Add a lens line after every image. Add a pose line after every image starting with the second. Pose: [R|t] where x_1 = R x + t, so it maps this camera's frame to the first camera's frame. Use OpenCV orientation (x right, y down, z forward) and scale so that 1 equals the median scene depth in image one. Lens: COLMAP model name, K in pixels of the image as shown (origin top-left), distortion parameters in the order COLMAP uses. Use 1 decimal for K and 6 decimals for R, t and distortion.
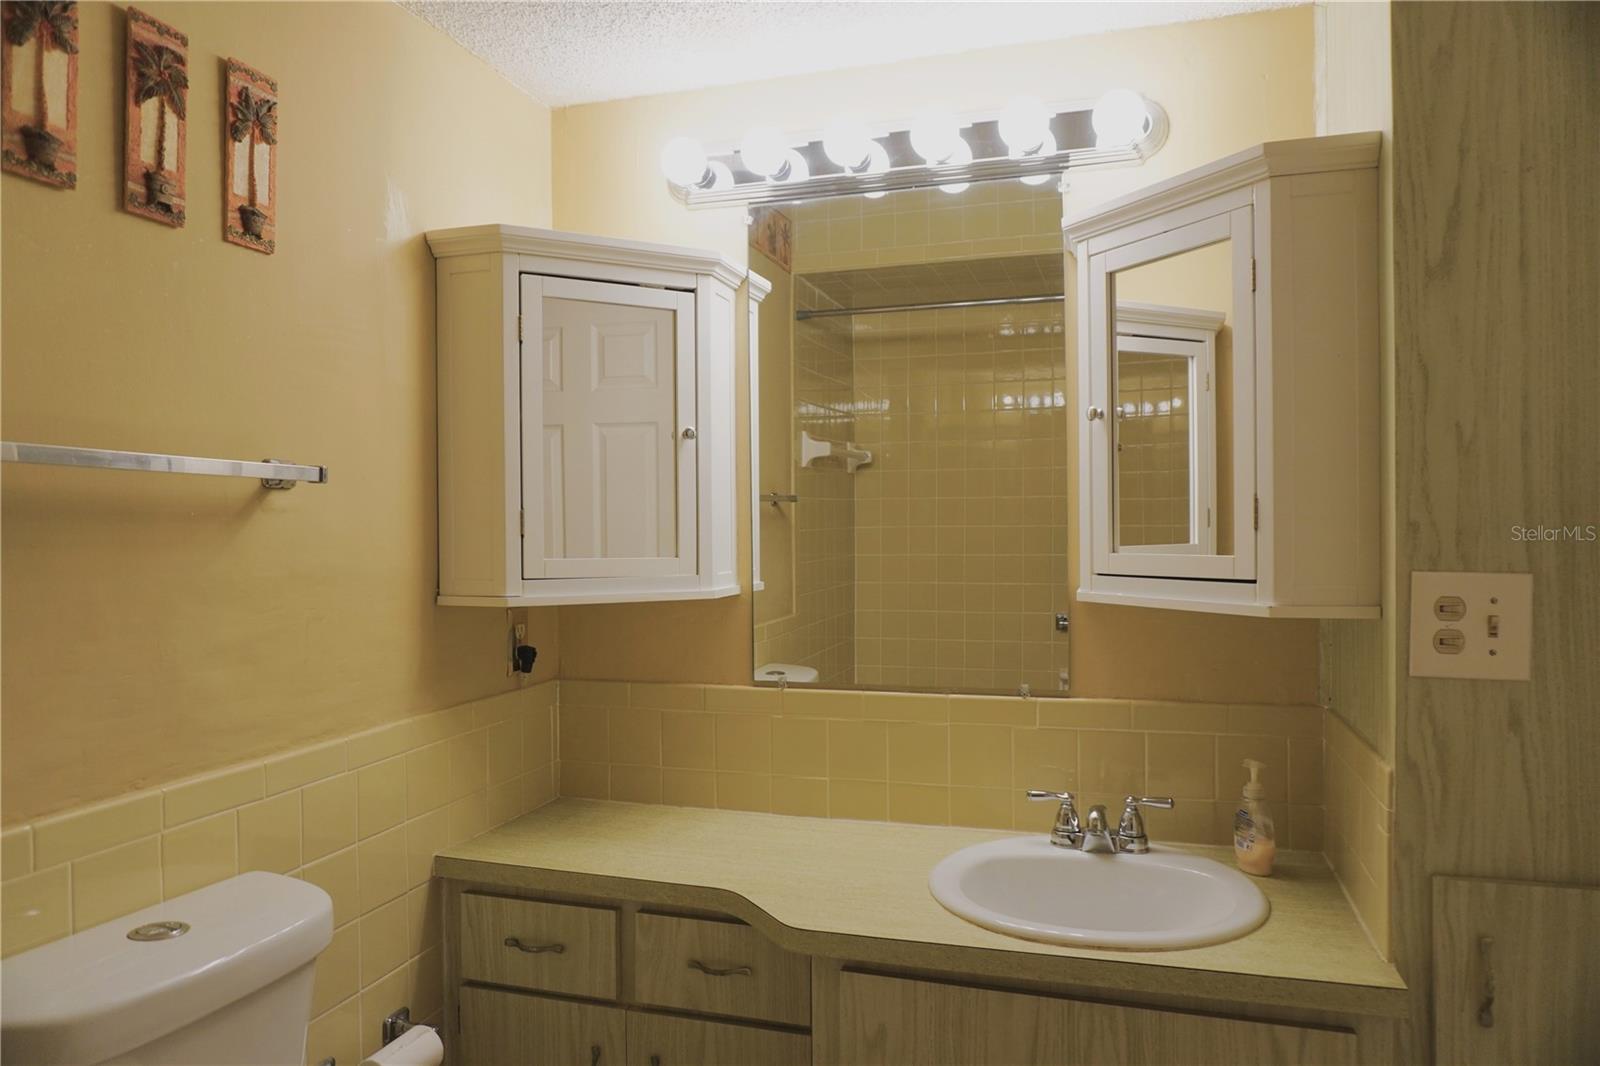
lens RADIAL K [[1098.1, 0, 800.0], [0, 1098.1, 533.0], [0, 0, 1]] dist [-0.053337, 0.043601]
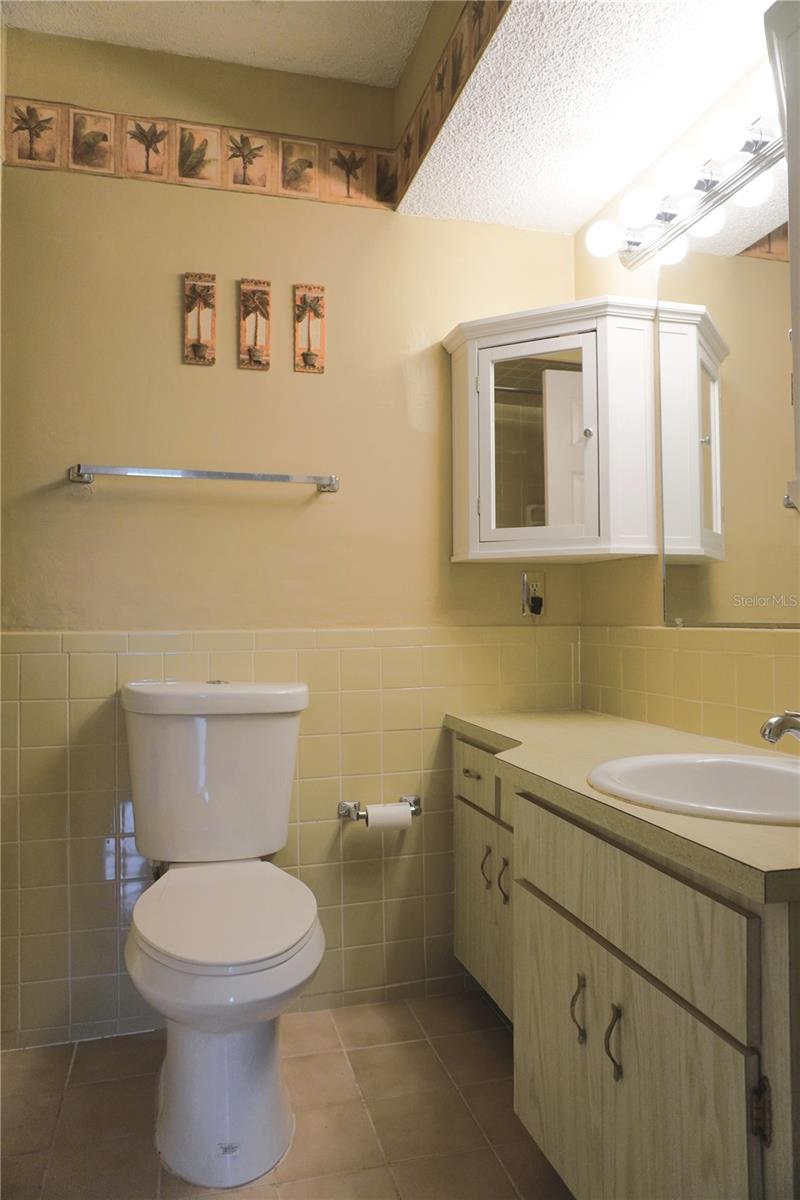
lens RADIAL K [[823.6, 0, 361.5], [0, 823.6, 593.7], [0, 0, 1]] dist [-0.053337, 0.043601]
pose [[0.512719, -0.015468, -0.858417, 0.849731], [-0.009624, 0.999671, -0.023761, 0.184440], [0.858503, 0.020444, 0.512402, 0.314518]]
